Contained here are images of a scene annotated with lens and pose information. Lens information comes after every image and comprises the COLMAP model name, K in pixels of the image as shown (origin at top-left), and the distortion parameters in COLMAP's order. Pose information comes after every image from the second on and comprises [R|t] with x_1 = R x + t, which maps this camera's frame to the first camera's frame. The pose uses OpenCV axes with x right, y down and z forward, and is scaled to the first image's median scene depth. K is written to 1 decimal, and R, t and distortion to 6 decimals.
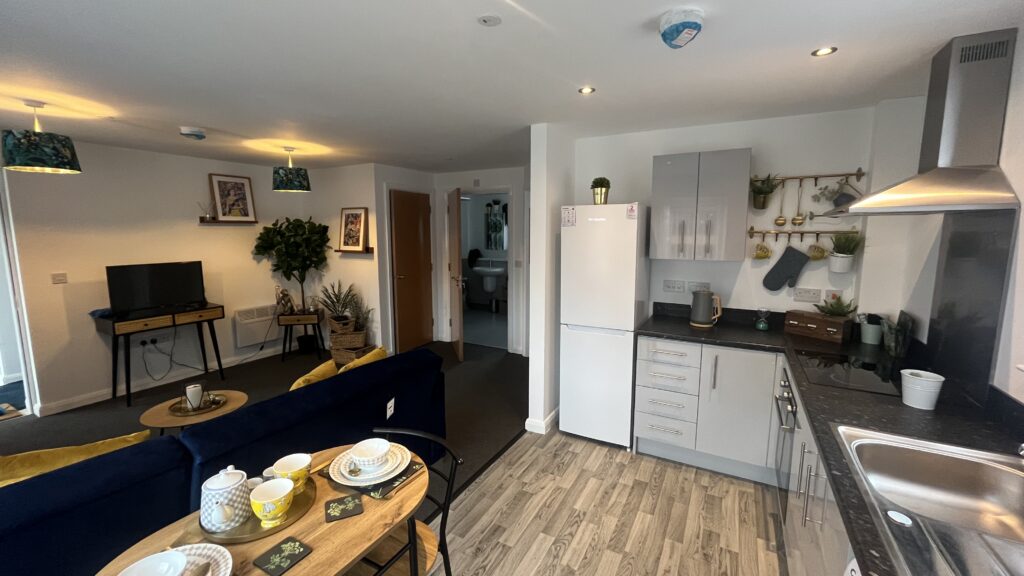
lens RADIAL K [[413.0, 0, 510.9], [0, 413.0, 284.2], [0, 0, 1]] dist [-0.000342, -0.000136]
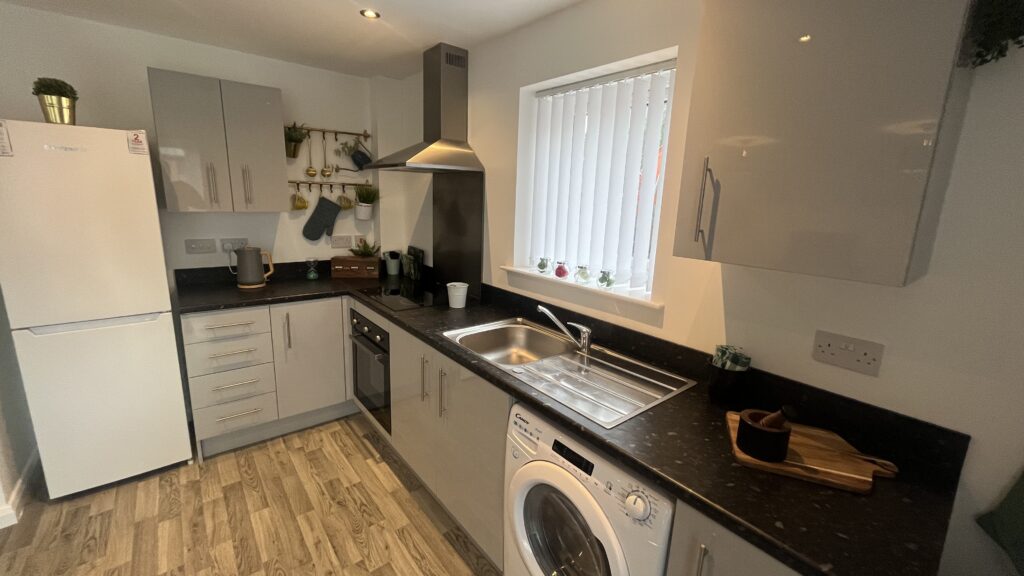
lens RADIAL K [[413.0, 0, 510.9], [0, 413.0, 284.2], [0, 0, 1]] dist [-0.000342, -0.000136]
pose [[0.376640, -0.179286, 0.908845, -0.147417], [0.085907, 0.983625, 0.158436, 0.001972], [-0.922368, 0.018403, 0.385875, 0.156867]]
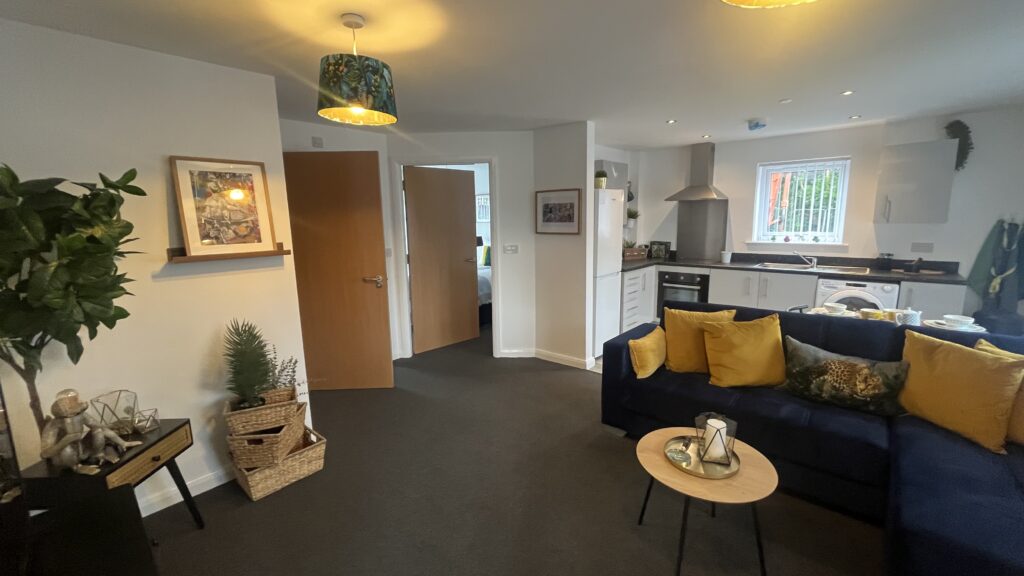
lens RADIAL K [[413.0, 0, 510.9], [0, 413.0, 284.2], [0, 0, 1]] dist [-0.000342, -0.000136]
pose [[0.212733, -0.164549, 0.963155, -1.405296], [0.146392, 0.979960, 0.135086, -0.118553], [-0.966082, 0.112261, 0.232558, 1.099030]]
